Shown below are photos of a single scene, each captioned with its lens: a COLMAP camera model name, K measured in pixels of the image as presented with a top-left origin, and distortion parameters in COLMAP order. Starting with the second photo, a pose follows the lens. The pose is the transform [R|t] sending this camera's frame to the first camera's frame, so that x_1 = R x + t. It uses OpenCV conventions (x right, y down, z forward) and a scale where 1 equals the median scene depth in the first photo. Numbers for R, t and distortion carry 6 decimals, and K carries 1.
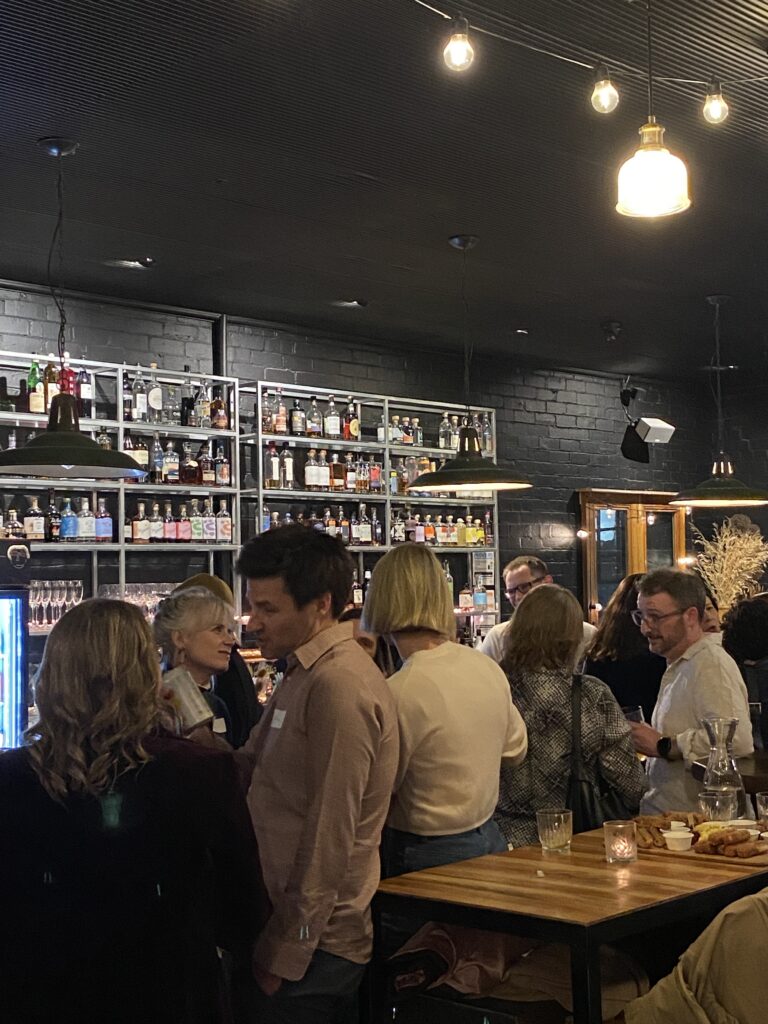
lens RADIAL K [[1450.4, 0, 384.0], [0, 1450.4, 512.0], [0, 0, 1]] dist [0.243130, -0.843195]
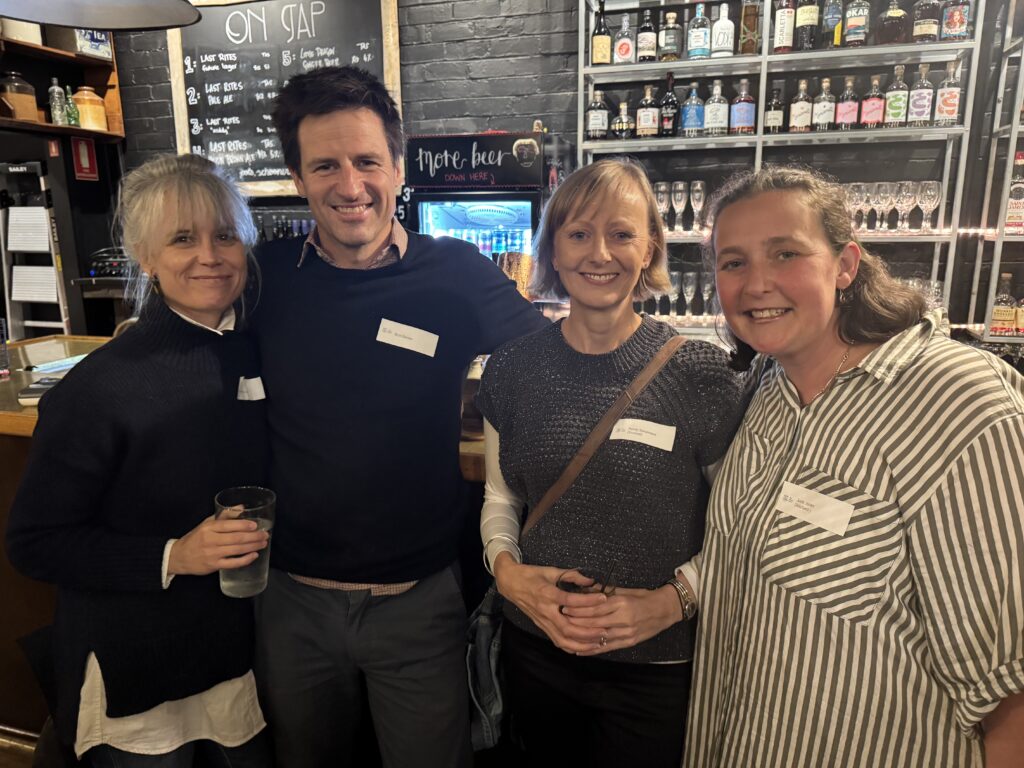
lens RADIAL K [[723.9, 0, 512.0], [0, 723.9, 384.0], [0, 0, 1]] dist [0.003562, -0.001151]
pose [[0.462650, 0.214530, -0.860193, 0.116208], [0.043168, 0.963678, 0.263557, 0.036795], [0.885490, -0.159067, 0.436584, 0.566982]]
